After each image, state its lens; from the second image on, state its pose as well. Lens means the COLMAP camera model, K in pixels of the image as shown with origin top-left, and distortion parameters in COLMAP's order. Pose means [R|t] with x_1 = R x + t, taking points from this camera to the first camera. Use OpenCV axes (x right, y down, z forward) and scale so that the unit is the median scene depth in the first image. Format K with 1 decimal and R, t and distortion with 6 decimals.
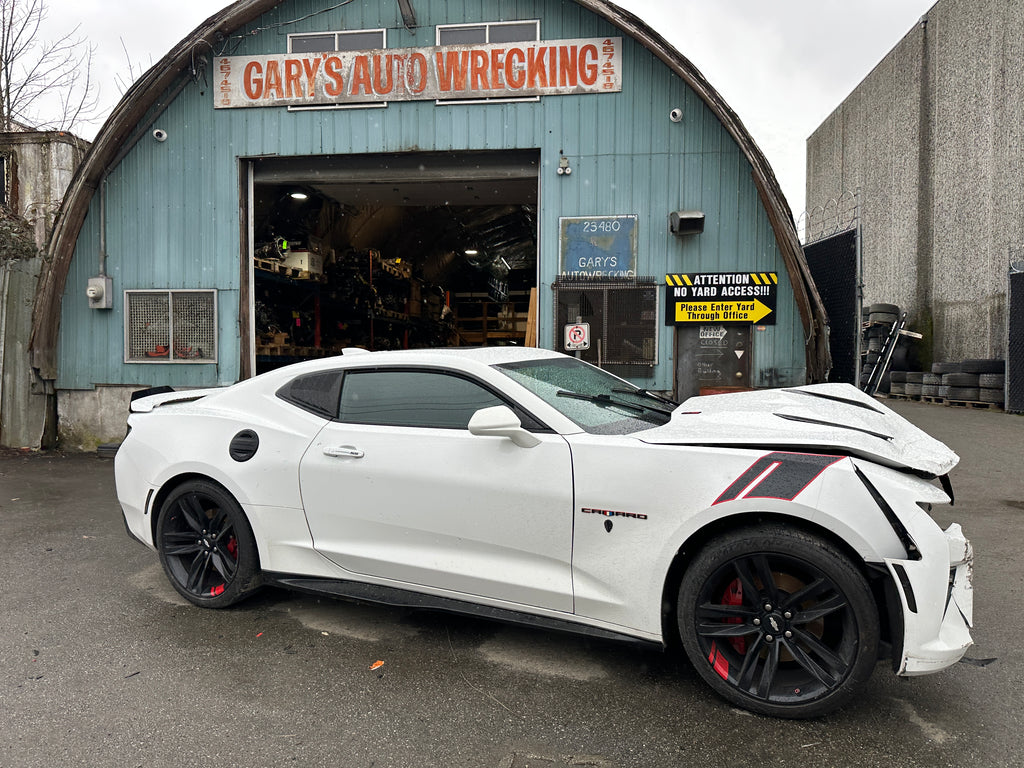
lens RADIAL K [[707.4, 0, 518.7], [0, 707.4, 385.5], [0, 0, 1]] dist [0.195589, -0.401735]
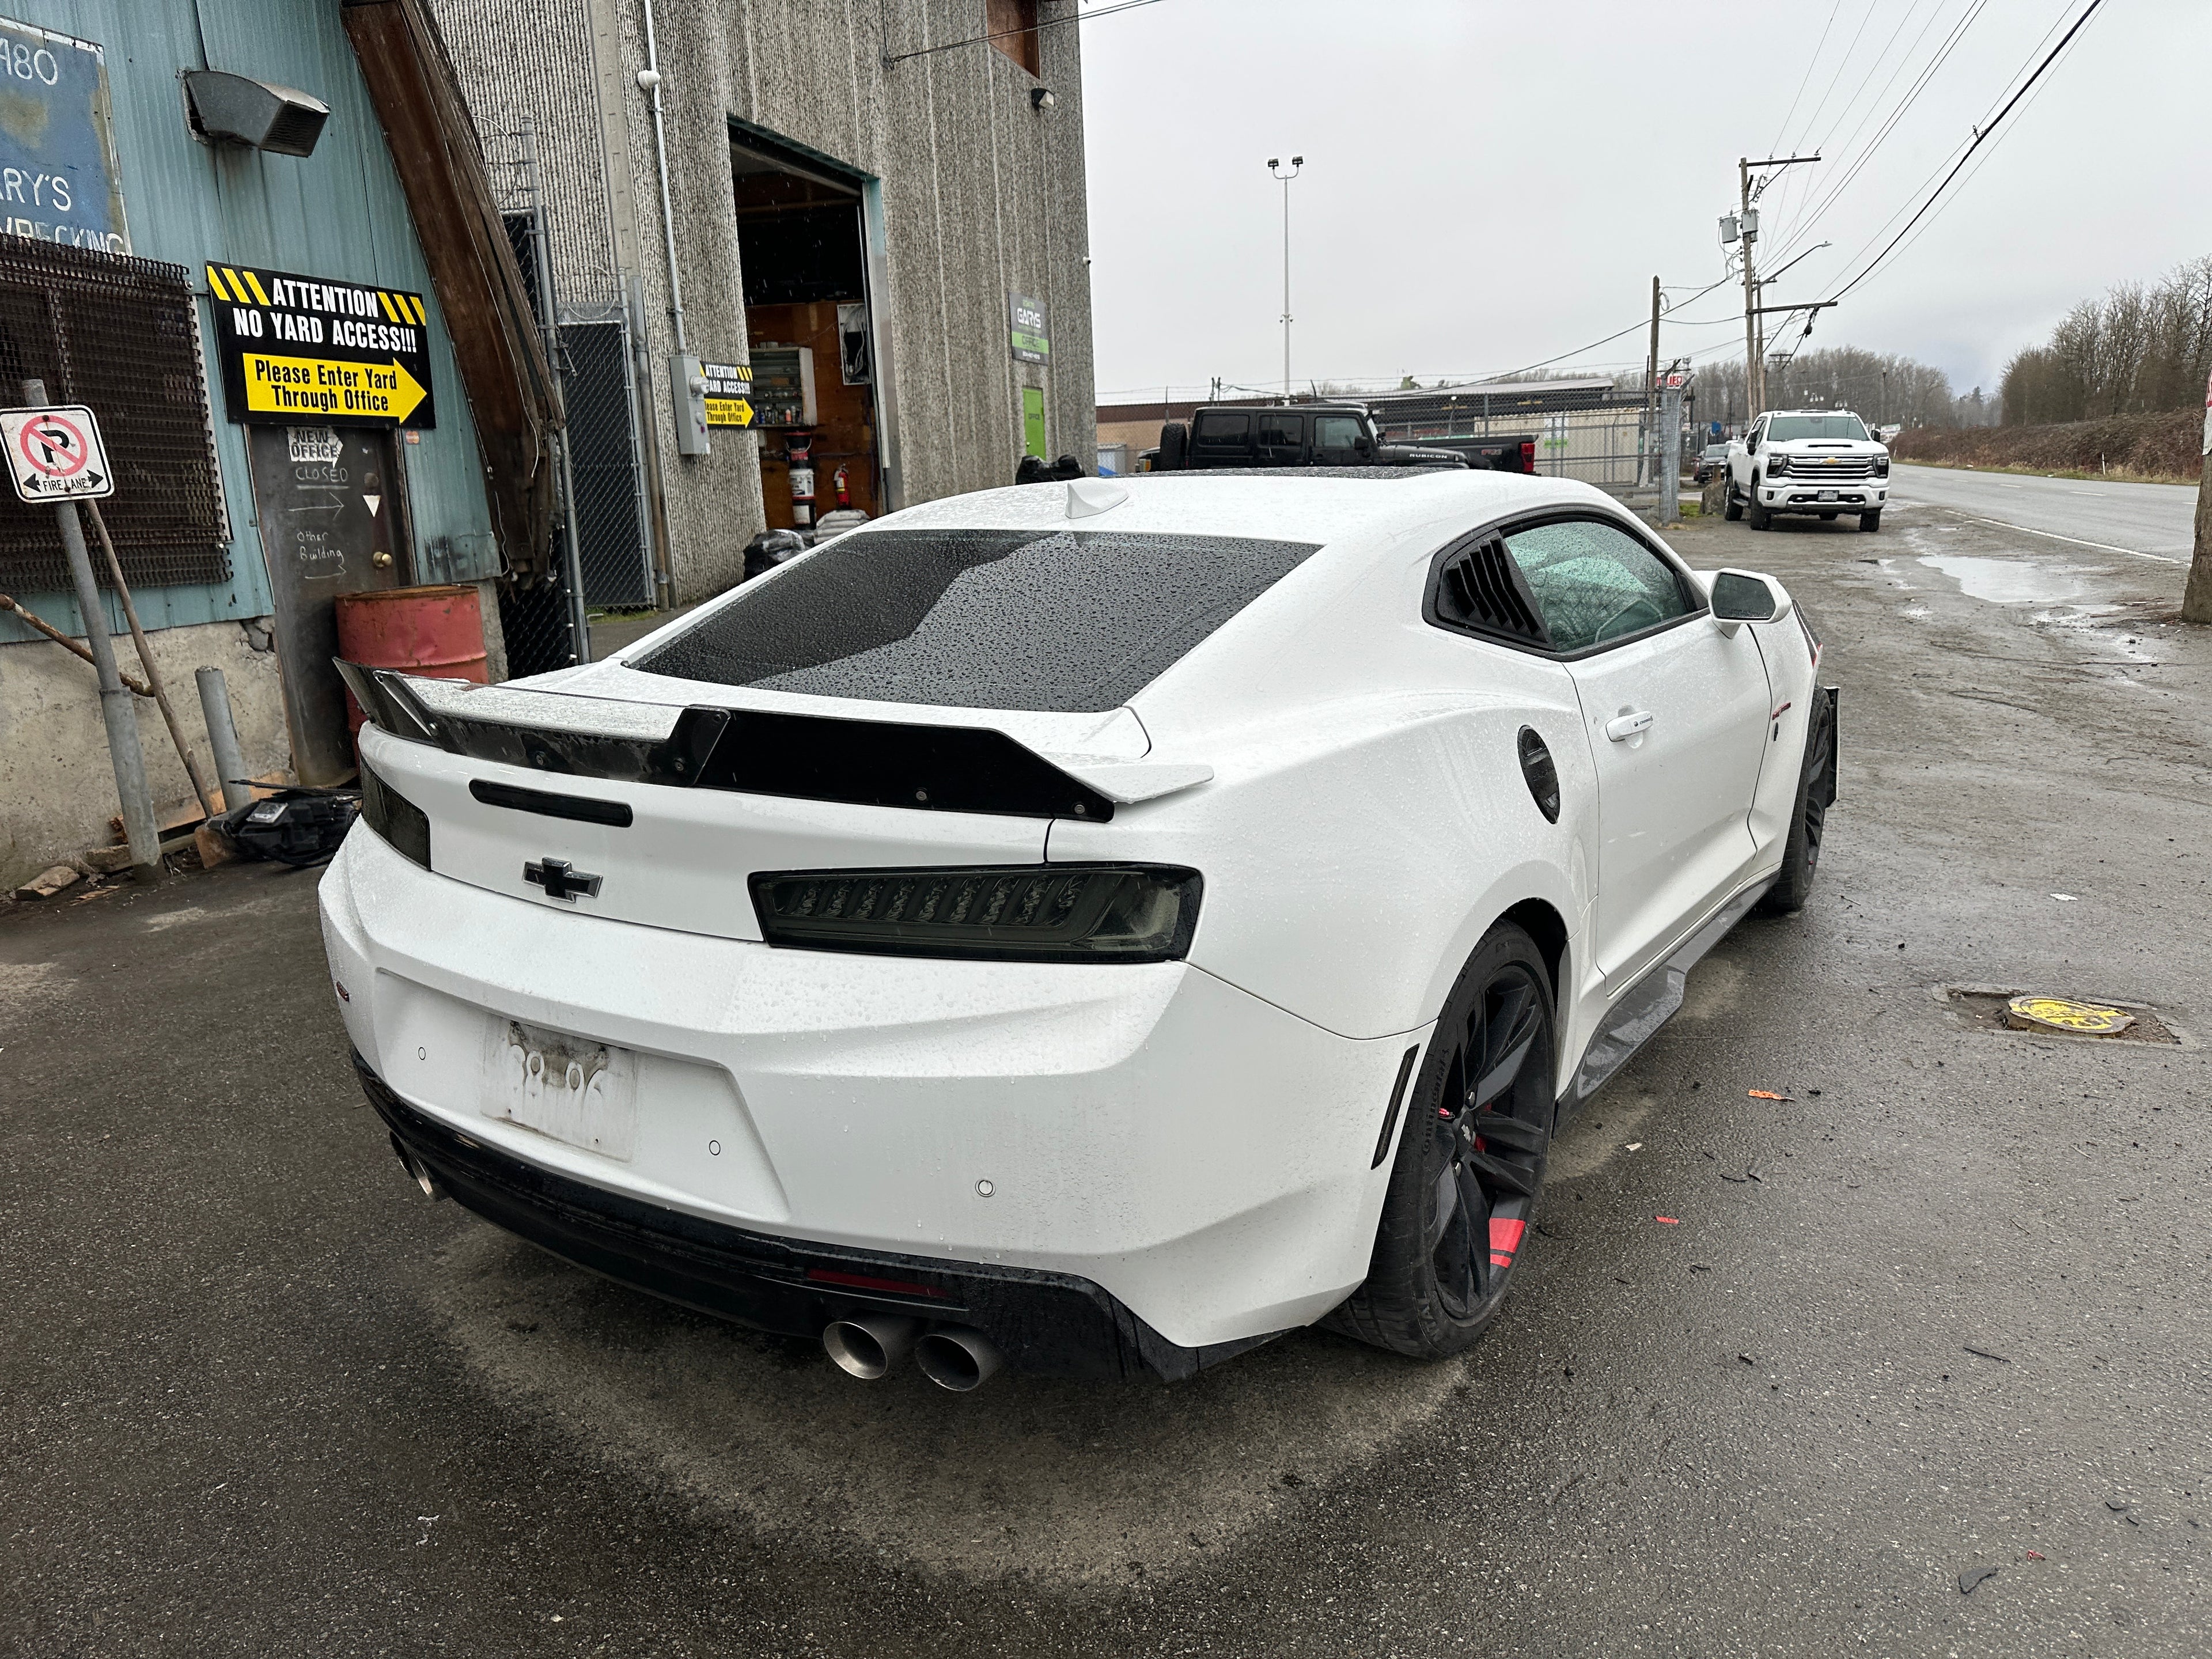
lens RADIAL K [[1546.5, 0, 1114.4], [0, 1546.5, 830.6], [0, 0, 1]] dist [0.050177, -0.060323]
pose [[0.156362, -0.225177, 0.961689, -0.481168], [0.073822, 0.973607, 0.215965, -0.024994], [-0.984937, 0.037225, 0.168858, 0.473656]]
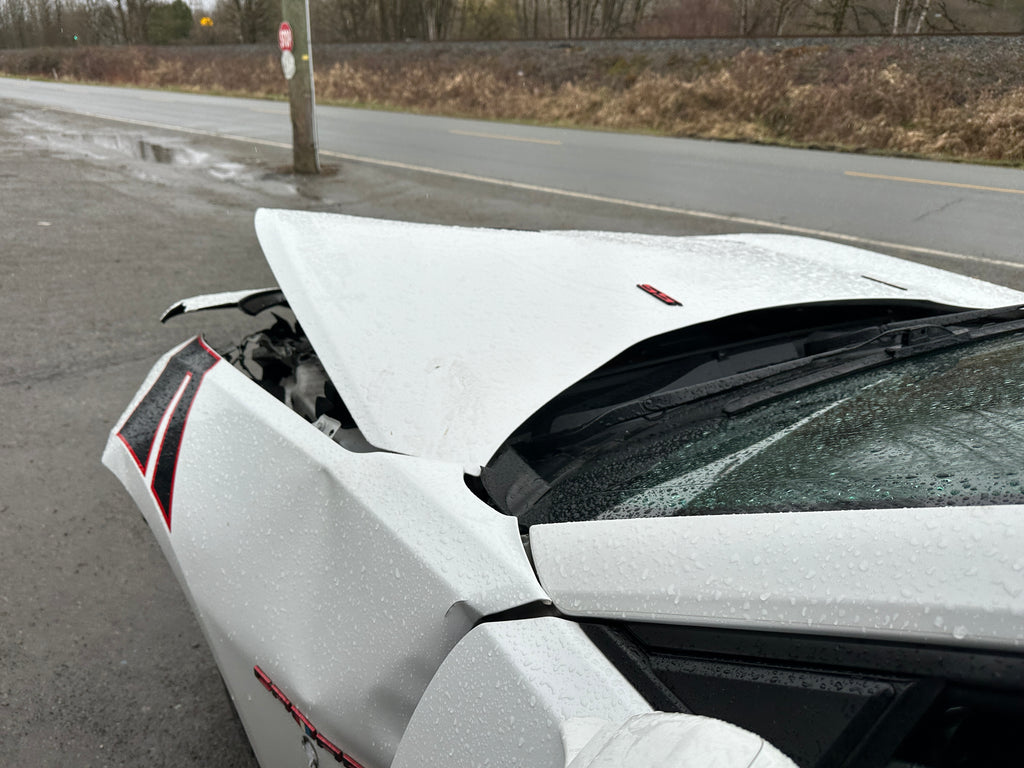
lens RADIAL K [[745.6, 0, 511.7], [0, 745.6, 387.8], [0, 0, 1]] dist [-0.007411, -0.000707]
pose [[-0.812725, -0.242377, 0.529841, 0.077737], [0.008183, 0.904530, 0.426332, -0.036532], [-0.582590, 0.350826, -0.733151, 0.585548]]
